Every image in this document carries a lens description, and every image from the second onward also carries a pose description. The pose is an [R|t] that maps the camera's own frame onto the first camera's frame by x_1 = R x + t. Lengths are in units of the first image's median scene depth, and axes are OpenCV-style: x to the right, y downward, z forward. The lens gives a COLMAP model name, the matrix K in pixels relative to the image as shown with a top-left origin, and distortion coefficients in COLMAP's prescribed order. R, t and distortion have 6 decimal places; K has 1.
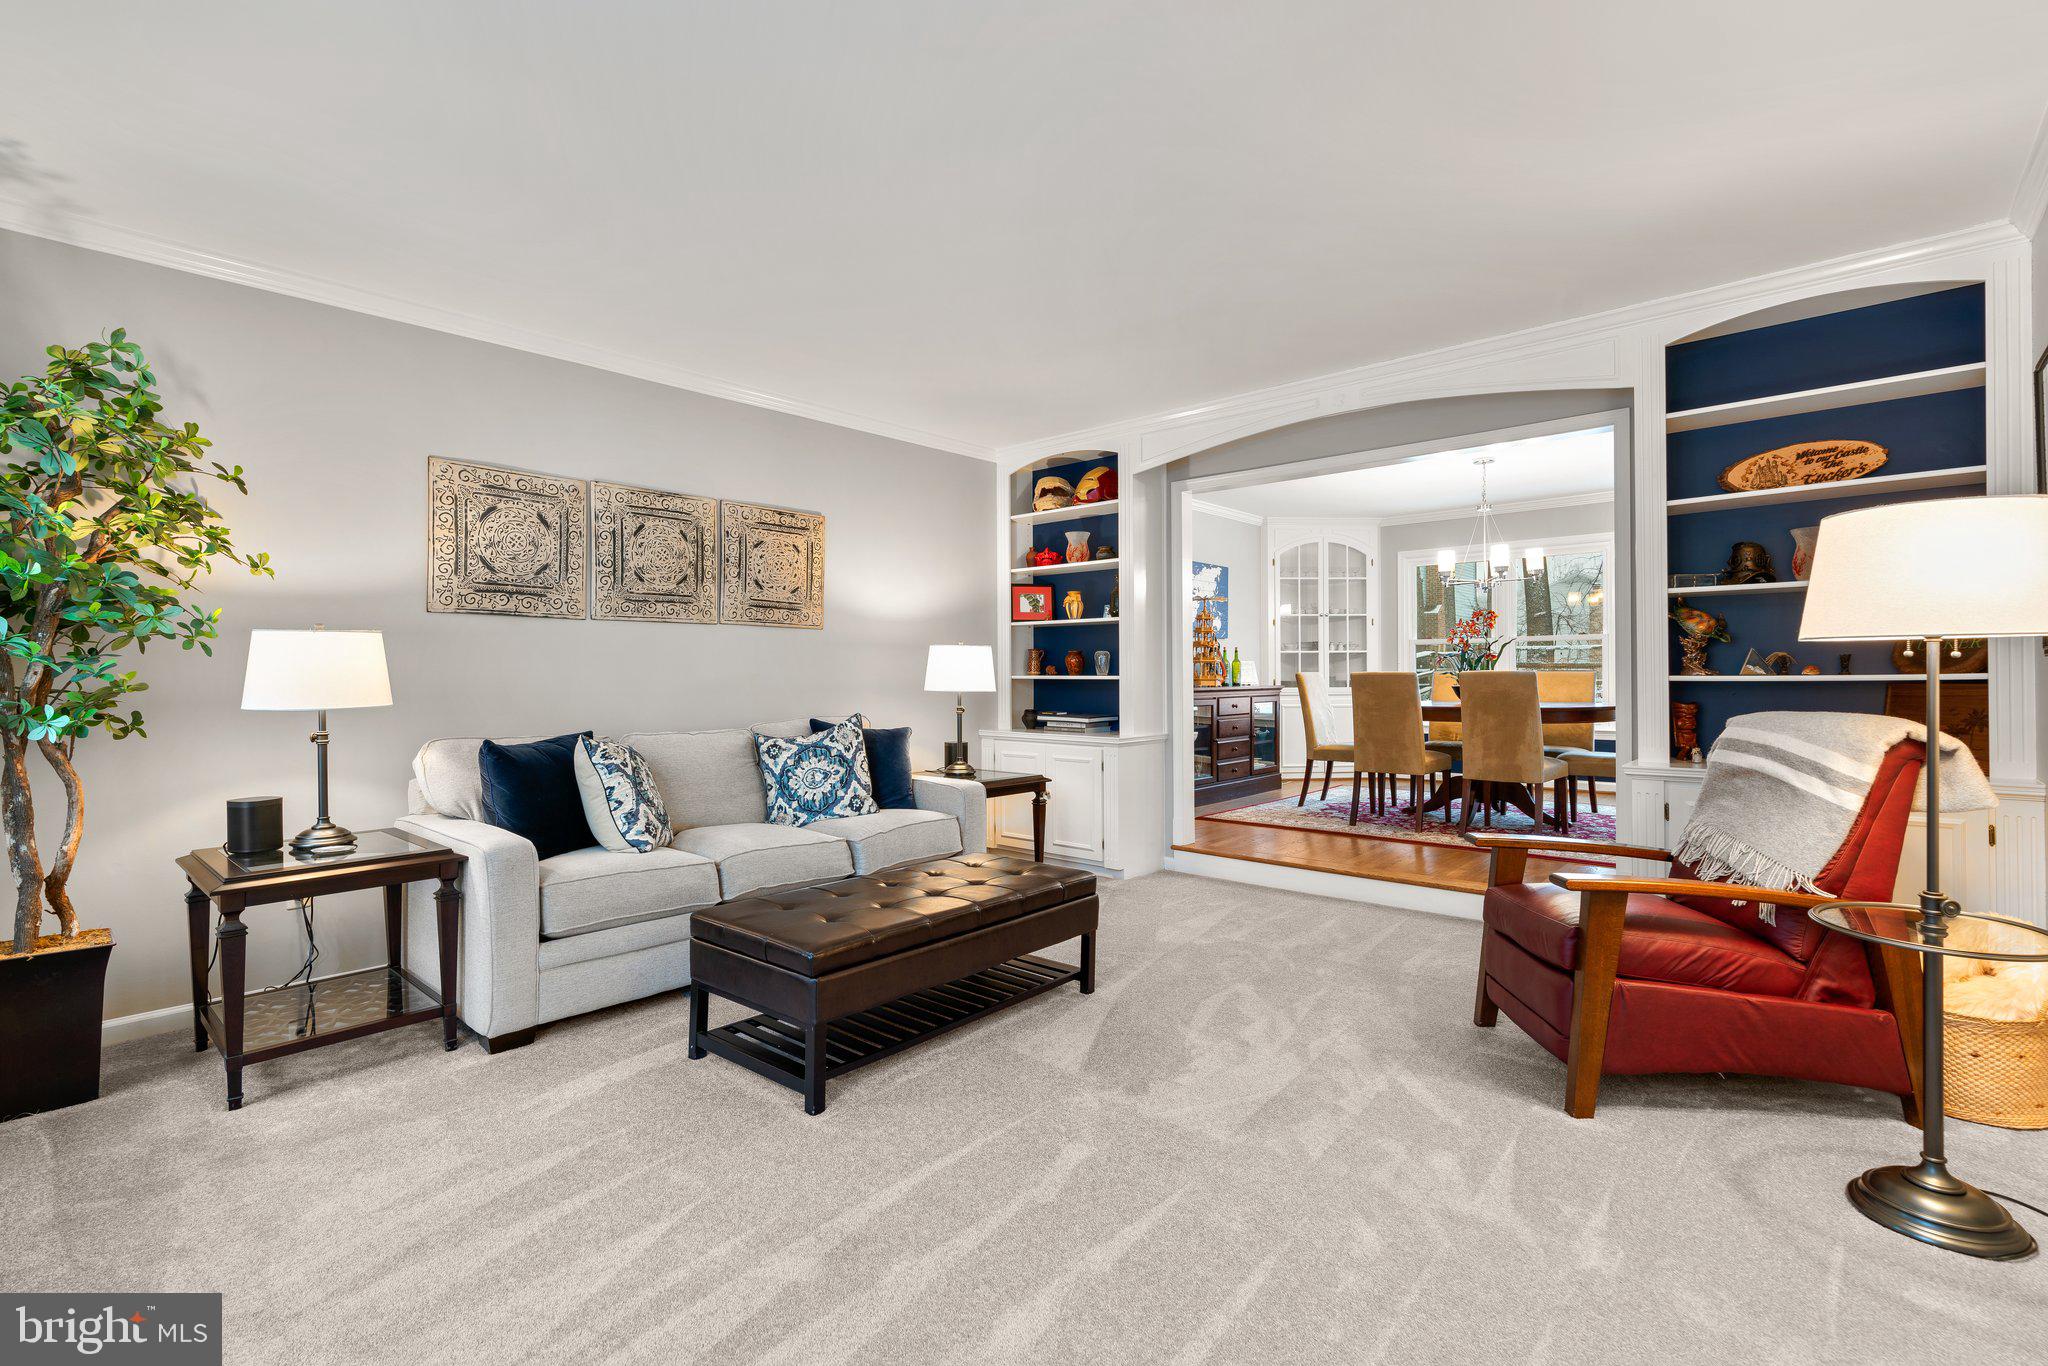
lens RADIAL K [[919.5, 0, 1027.2], [0, 919.5, 679.5], [0, 0, 1]] dist [-0.018709, 0.008743]
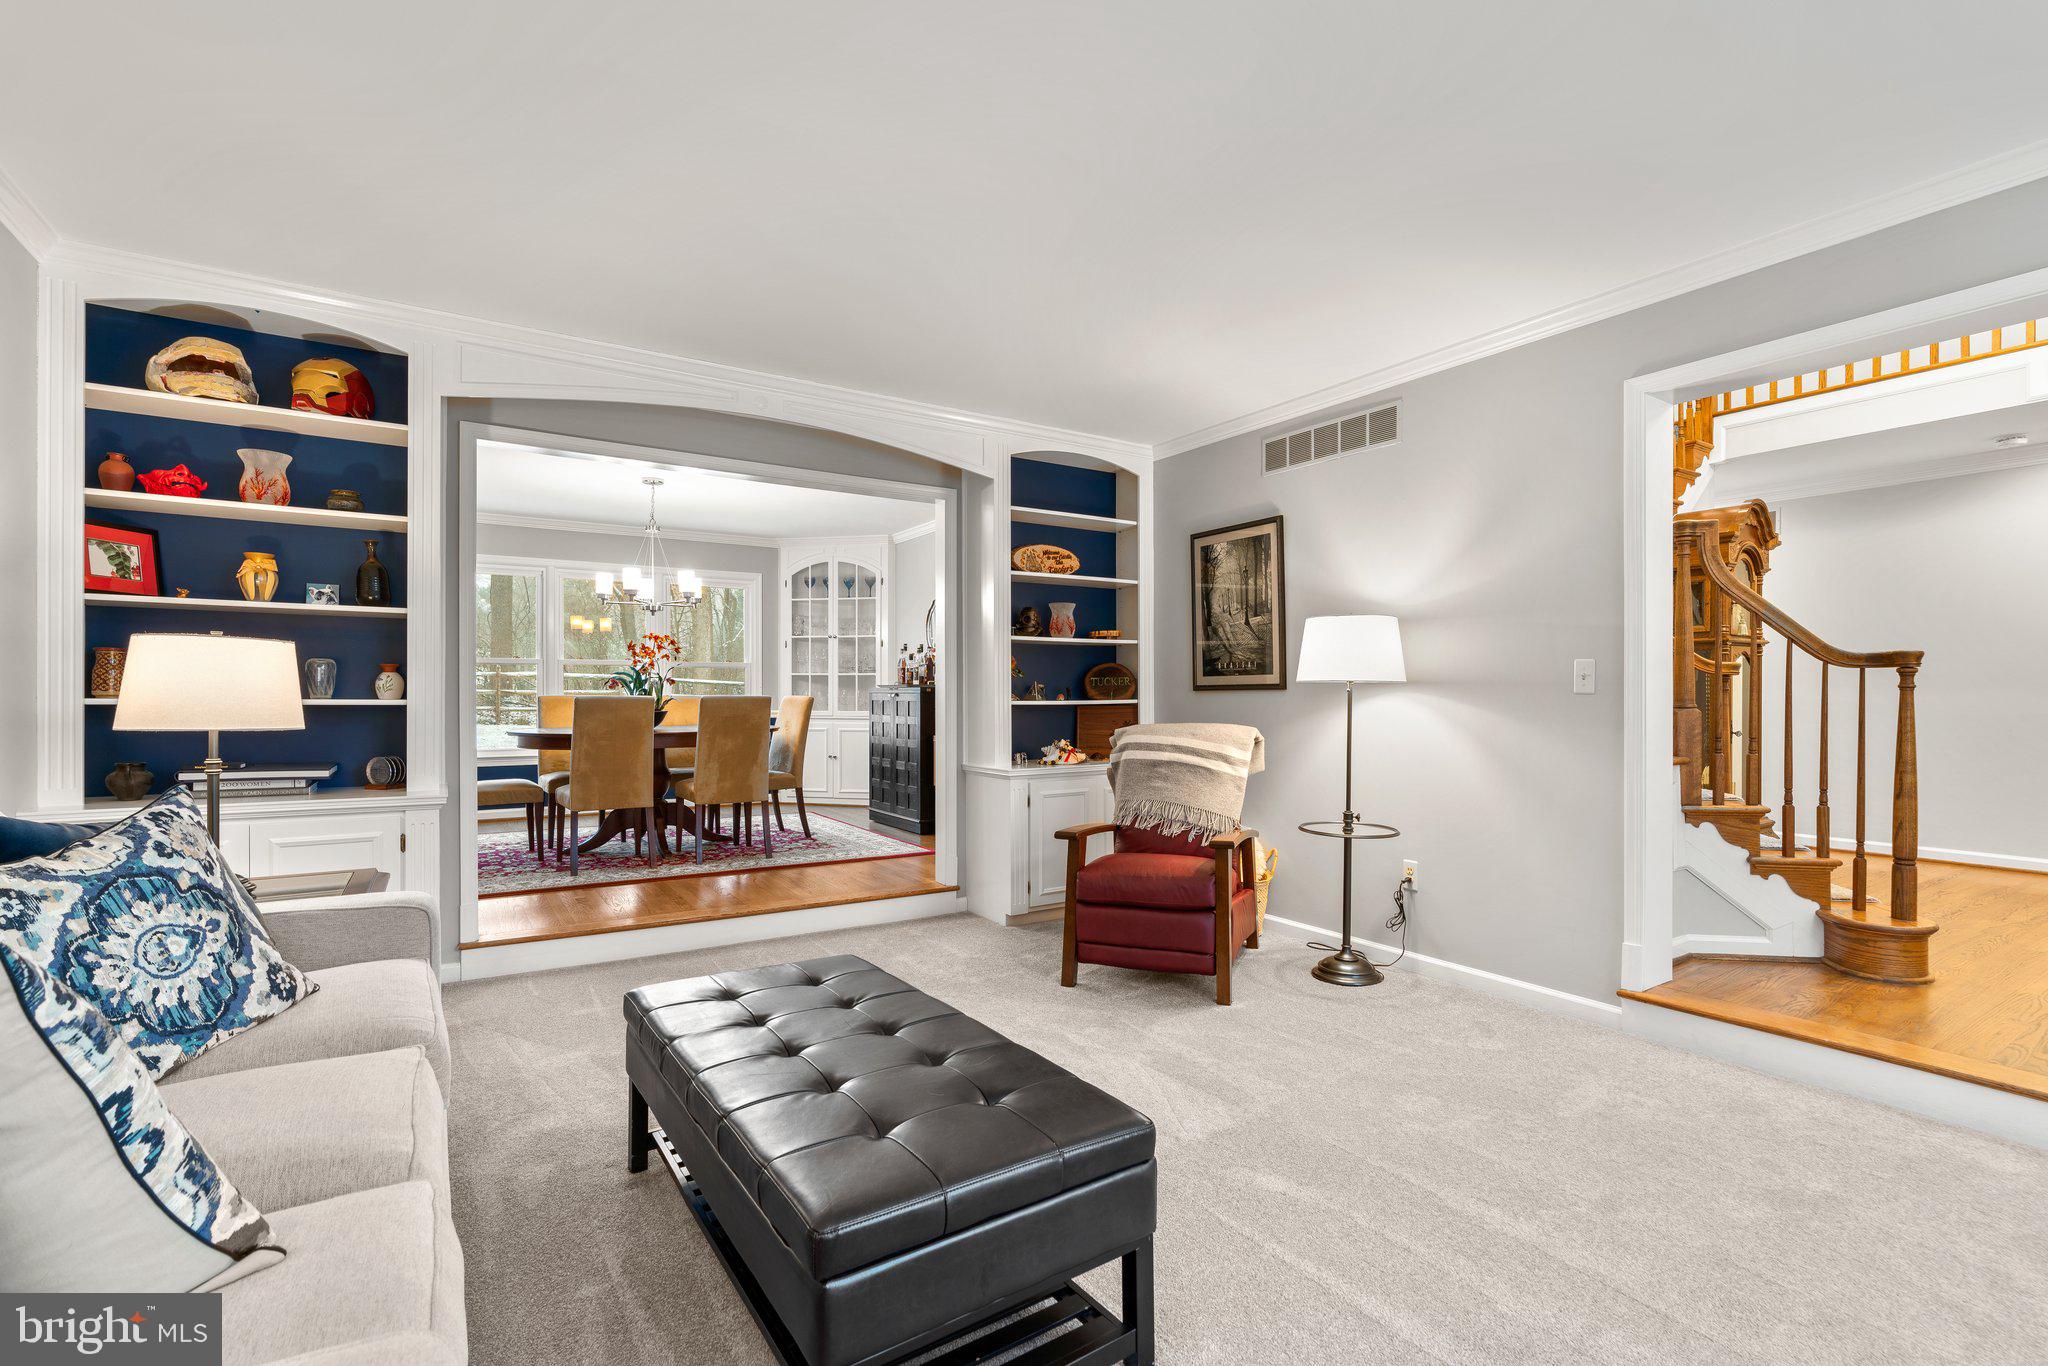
lens RADIAL K [[929.4, 0, 1018.3], [0, 929.4, 684.3], [0, 0, 1]] dist [-0.017337, 0.011068]
pose [[0.266153, 0.018014, 0.963763, -0.524468], [0.001262, 0.999818, -0.019036, -0.001953], [-0.963930, 0.006283, 0.266082, 0.526982]]
